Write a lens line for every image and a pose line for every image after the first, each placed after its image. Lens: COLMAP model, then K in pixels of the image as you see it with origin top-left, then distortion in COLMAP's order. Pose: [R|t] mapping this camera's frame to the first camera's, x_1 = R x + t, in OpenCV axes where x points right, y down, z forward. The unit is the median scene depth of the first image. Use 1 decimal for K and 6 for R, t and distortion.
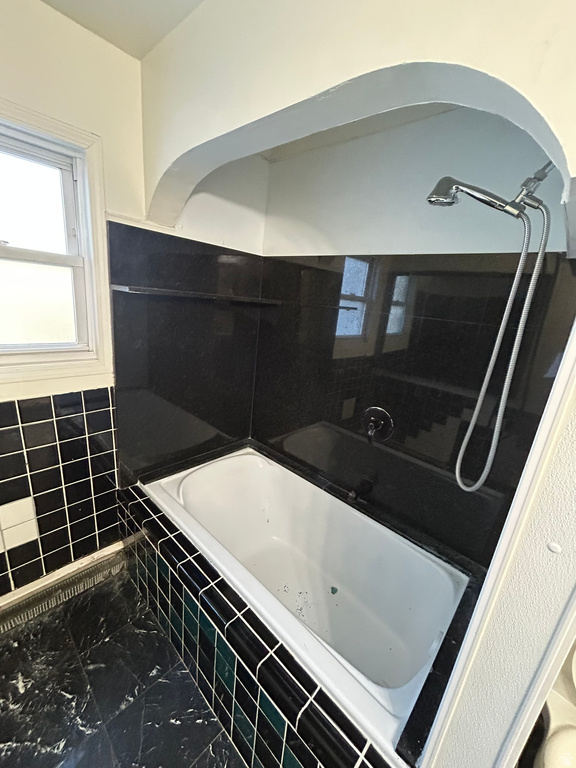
lens RADIAL K [[309.2, 0, 291.7], [0, 309.2, 381.2], [0, 0, 1]] dist [0.004394, 0.000346]
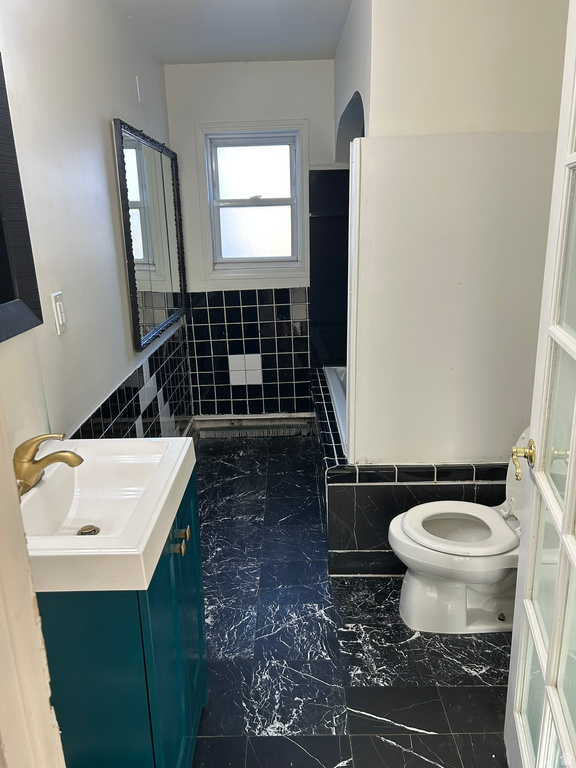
lens RADIAL K [[582.8, 0, 286.9], [0, 582.8, 386.8], [0, 0, 1]] dist [0.006950, -0.000688]
pose [[0.664902, 0.067954, -0.743833, 1.417521], [-0.098317, 0.995151, 0.003030, 0.495919], [0.740432, 0.071117, 0.668359, -0.840657]]
